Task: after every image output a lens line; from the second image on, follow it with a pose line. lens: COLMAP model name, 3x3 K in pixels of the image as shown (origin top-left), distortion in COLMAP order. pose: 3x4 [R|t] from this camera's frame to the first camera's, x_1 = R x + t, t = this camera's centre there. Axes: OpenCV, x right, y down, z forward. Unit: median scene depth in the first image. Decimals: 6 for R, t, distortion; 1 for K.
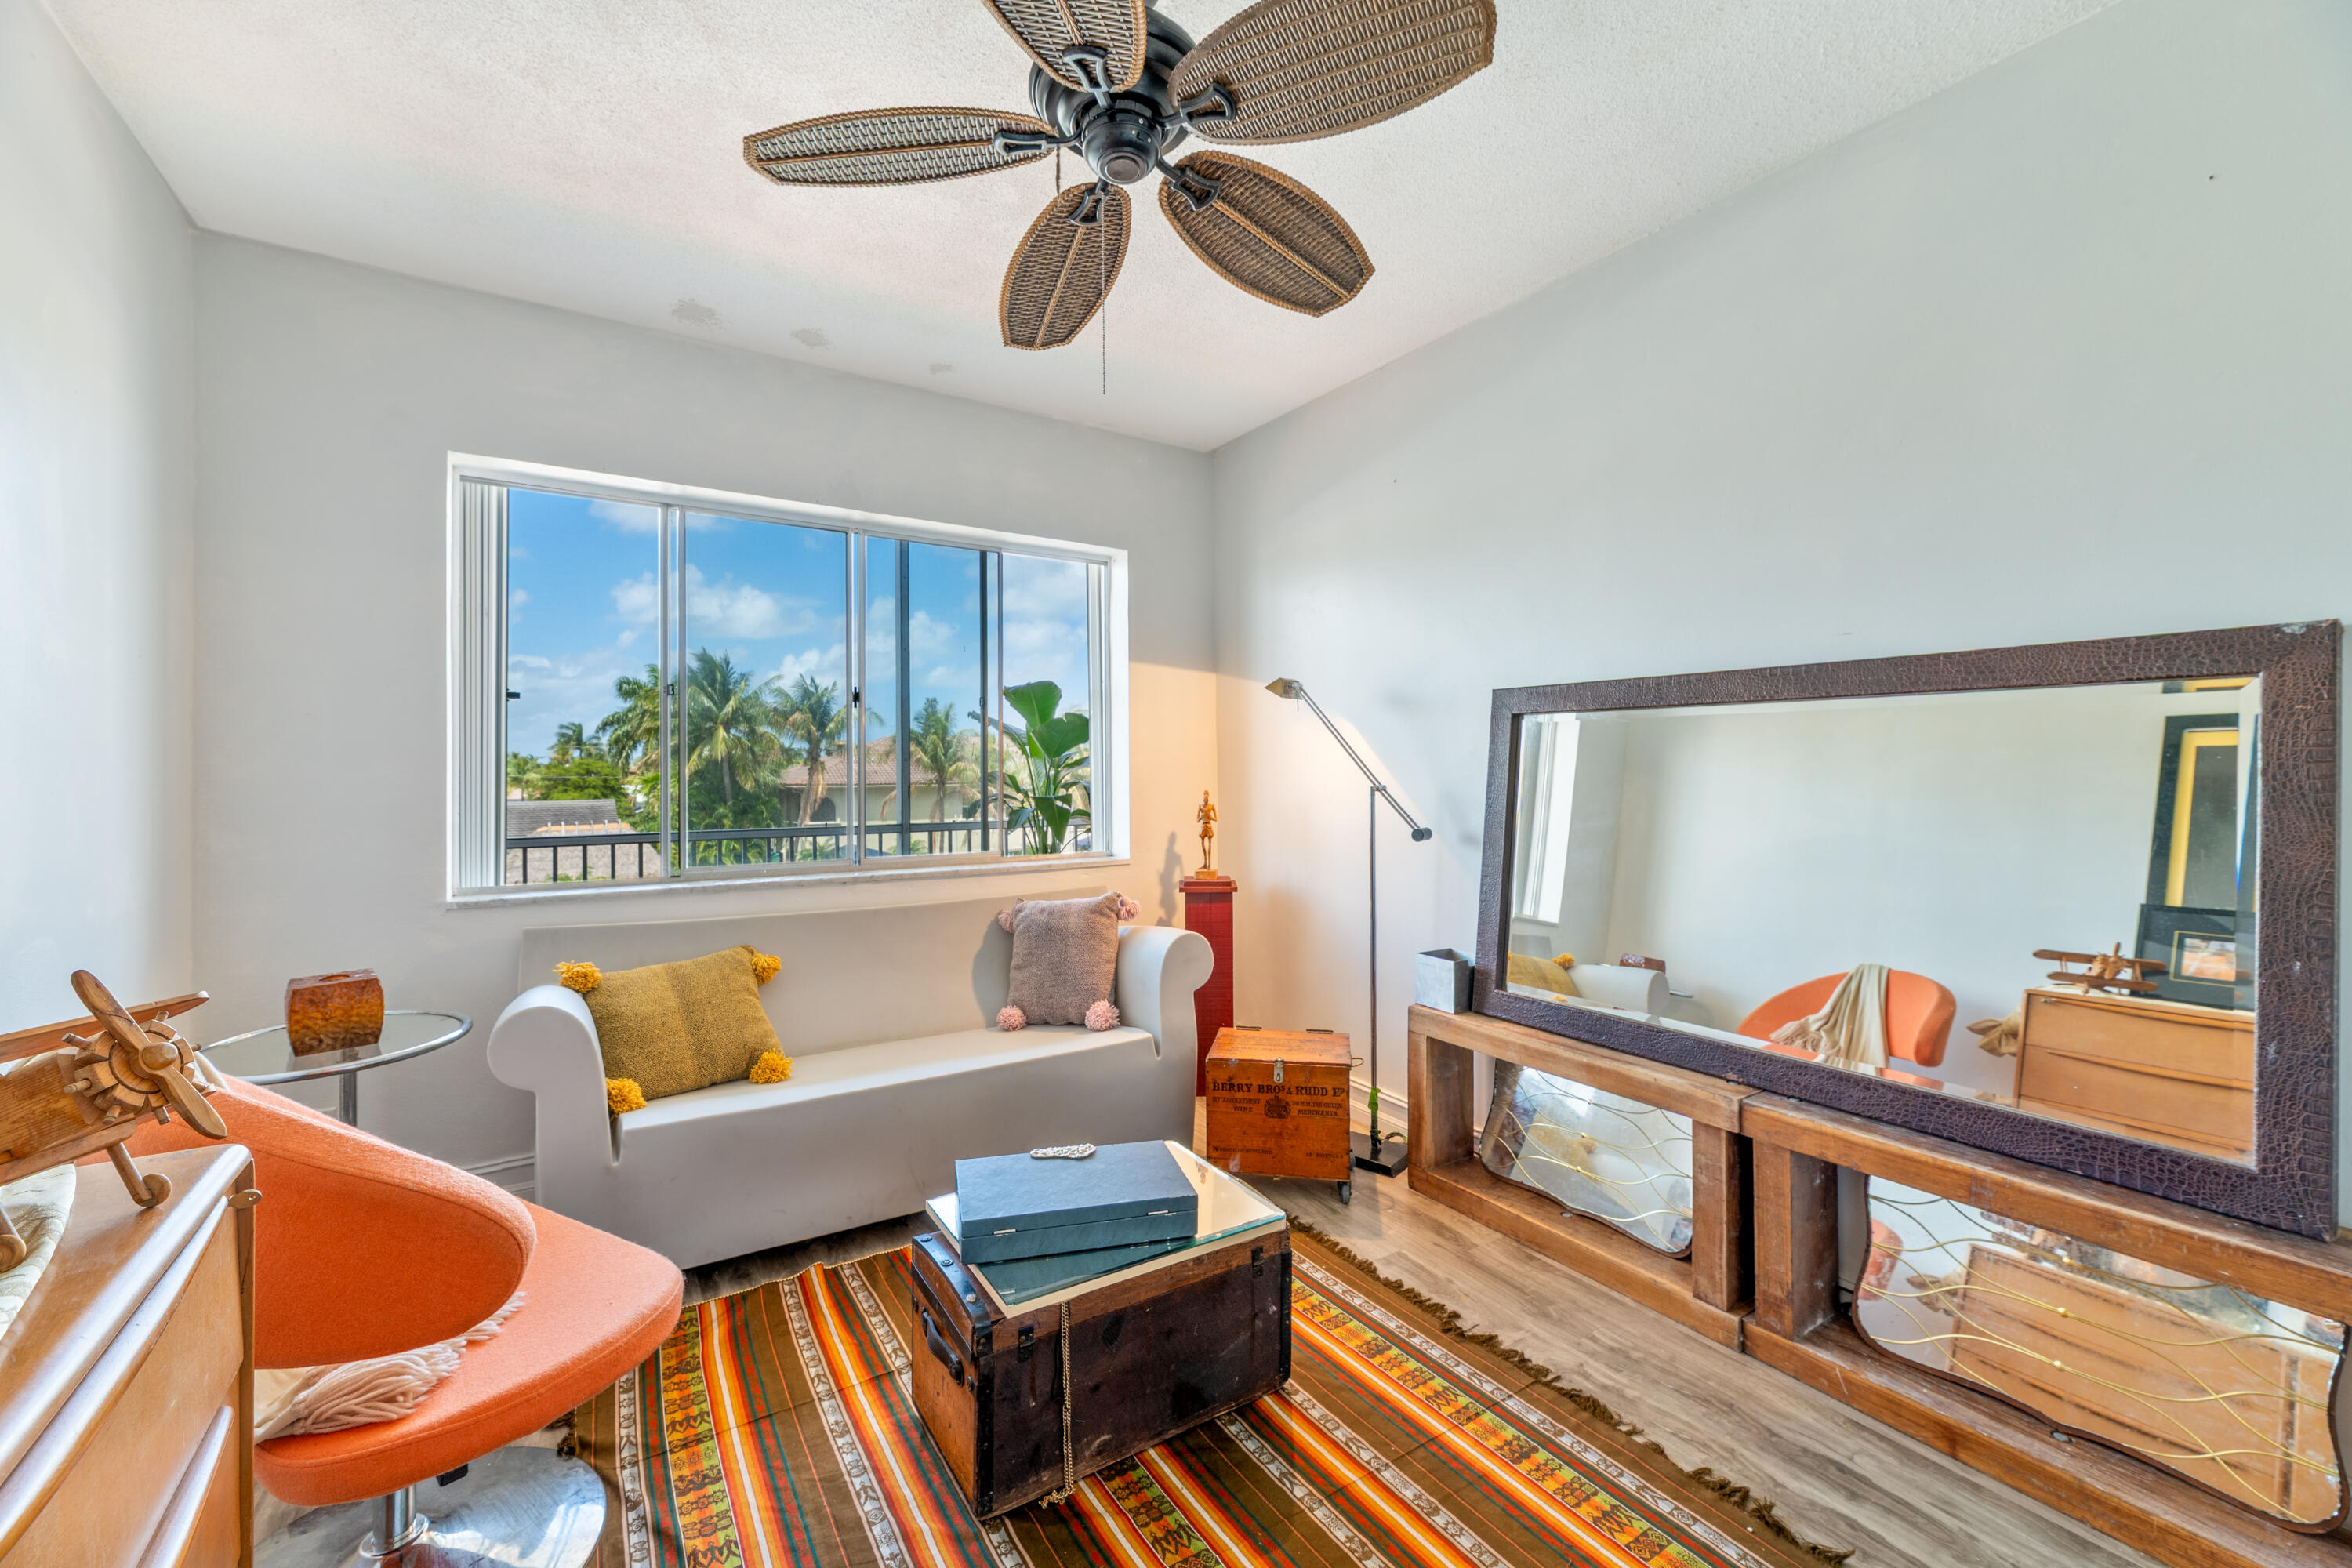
lens RADIAL K [[946.6, 0, 1153.9], [0, 946.6, 764.6], [0, 0, 1]] dist [-0.000988, -0.000211]
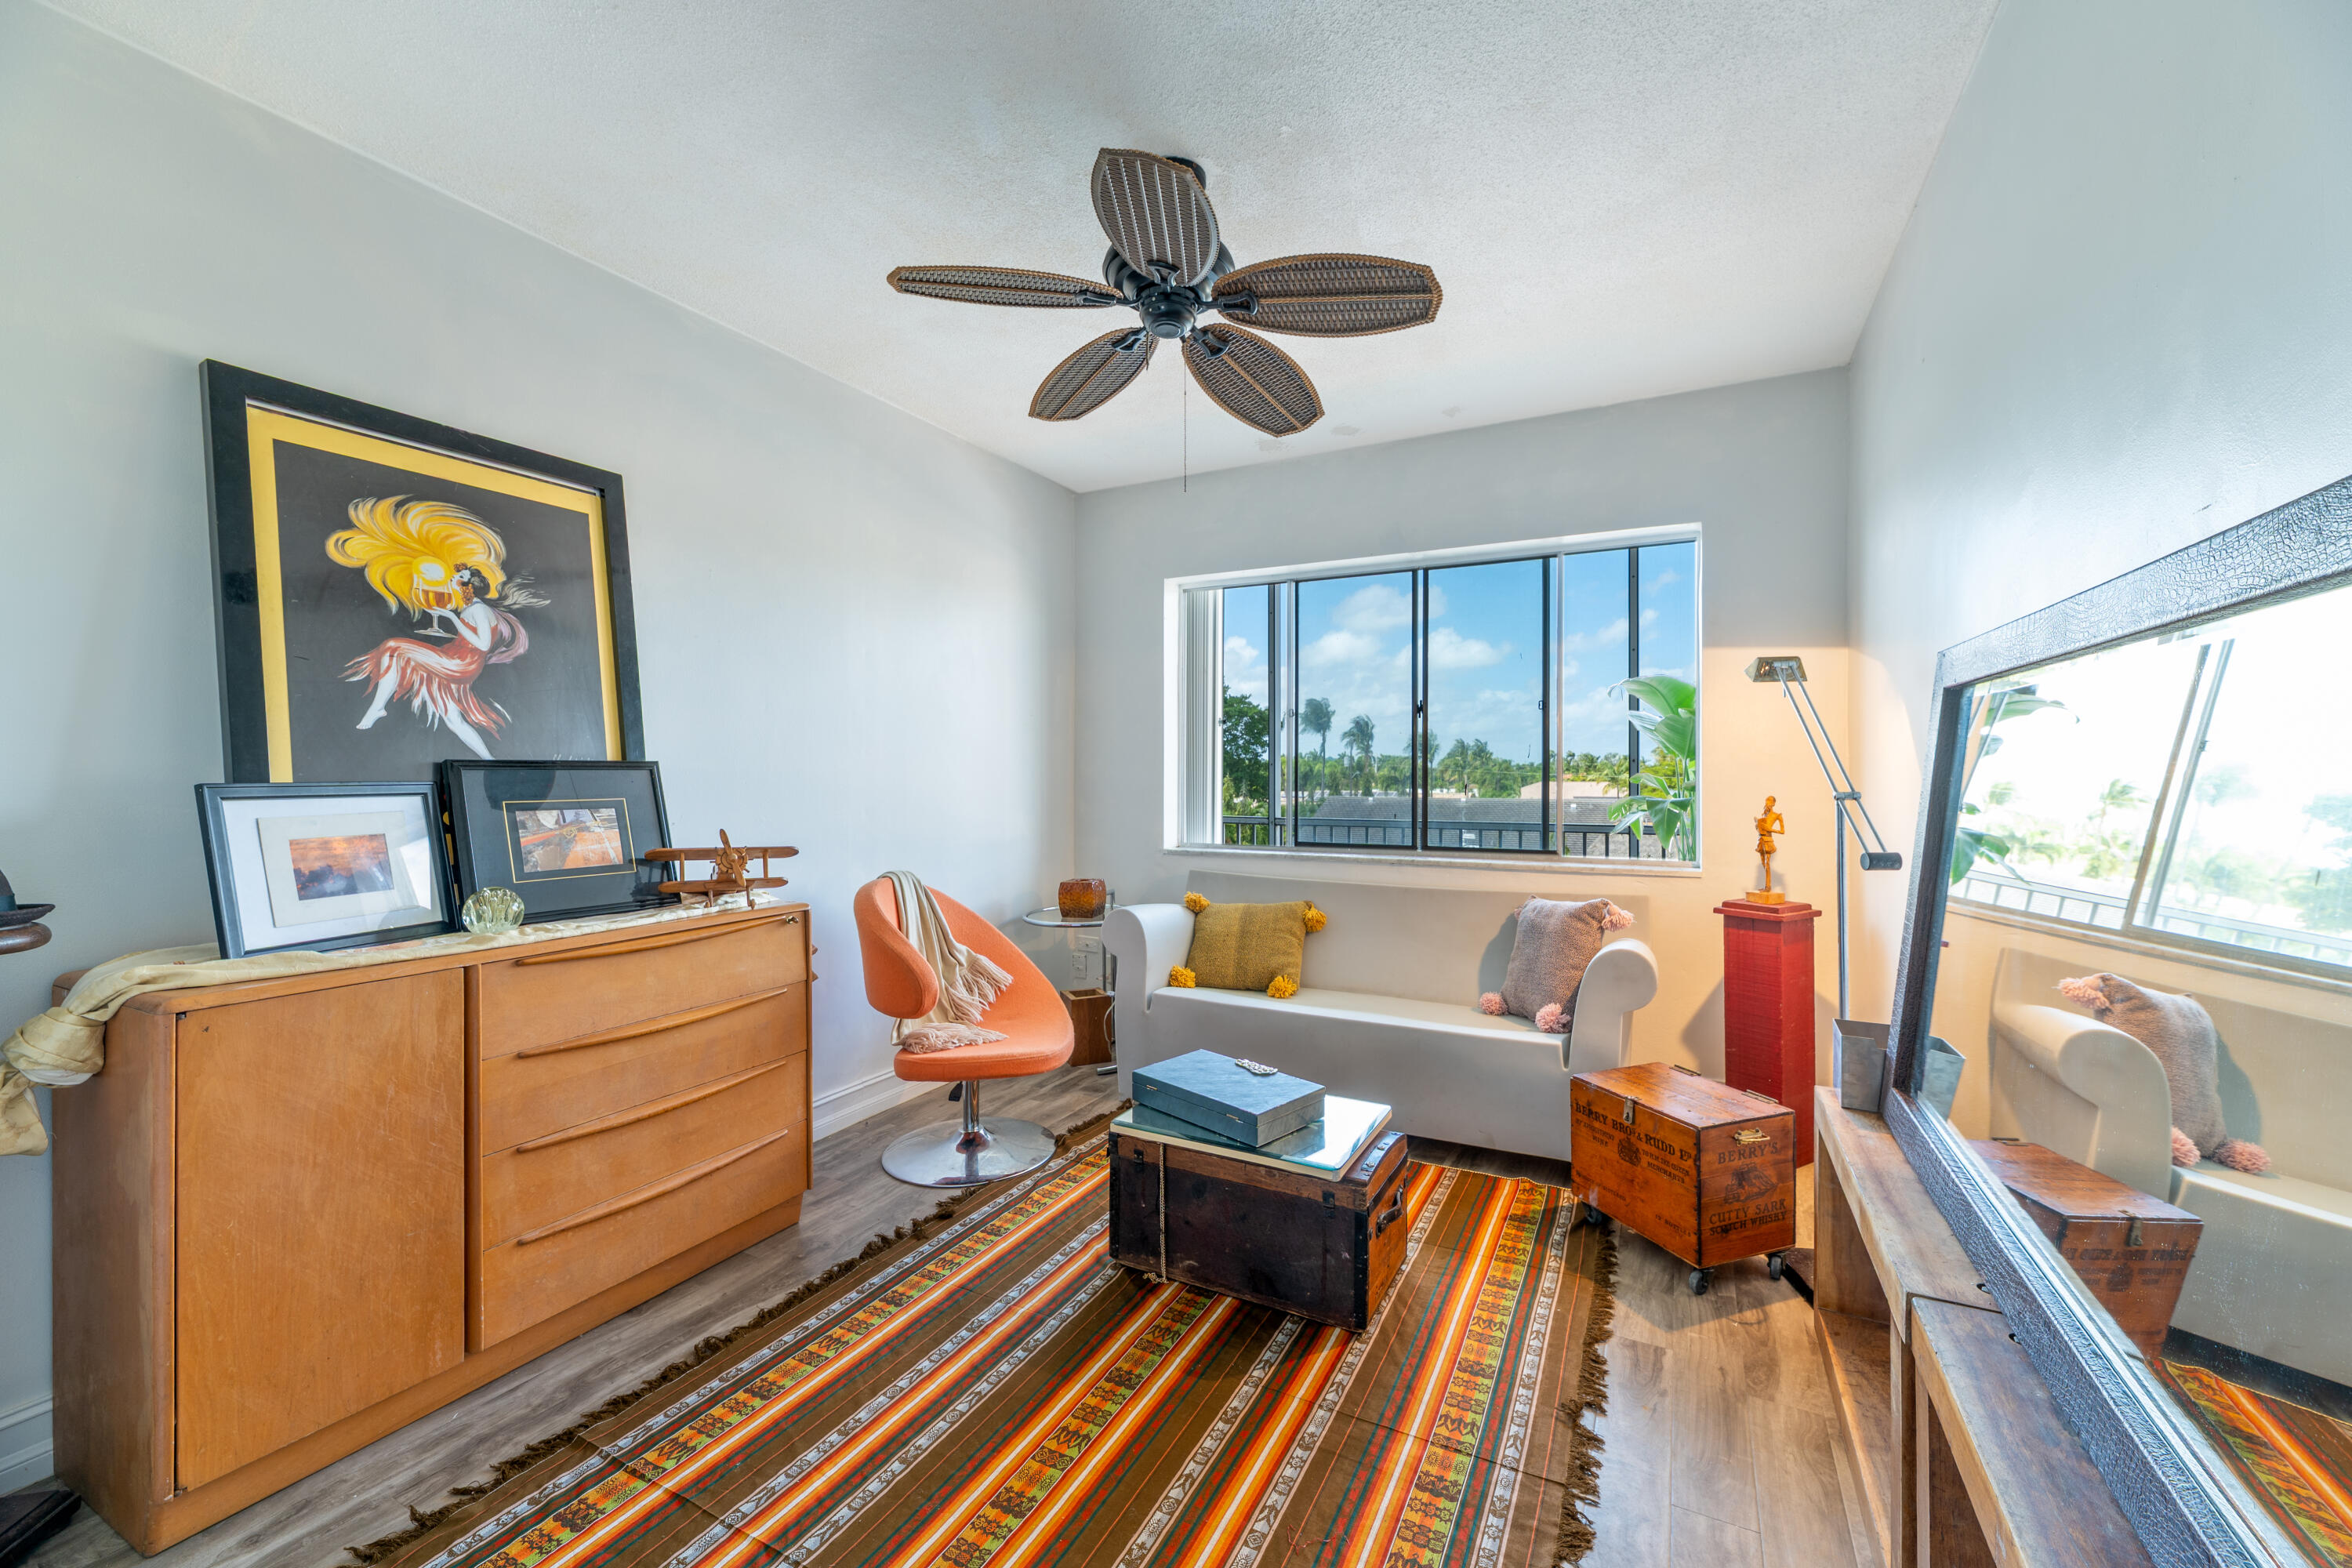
lens RADIAL K [[924.8, 0, 1173.7], [0, 924.8, 783.9], [0, 0, 1]] dist [0.007590, 0.000106]
pose [[0.499924, 0.014159, -0.865954, 0.769986], [0.003659, 0.999823, 0.018460, -0.000355], [0.866062, -0.012397, 0.499784, 0.228413]]
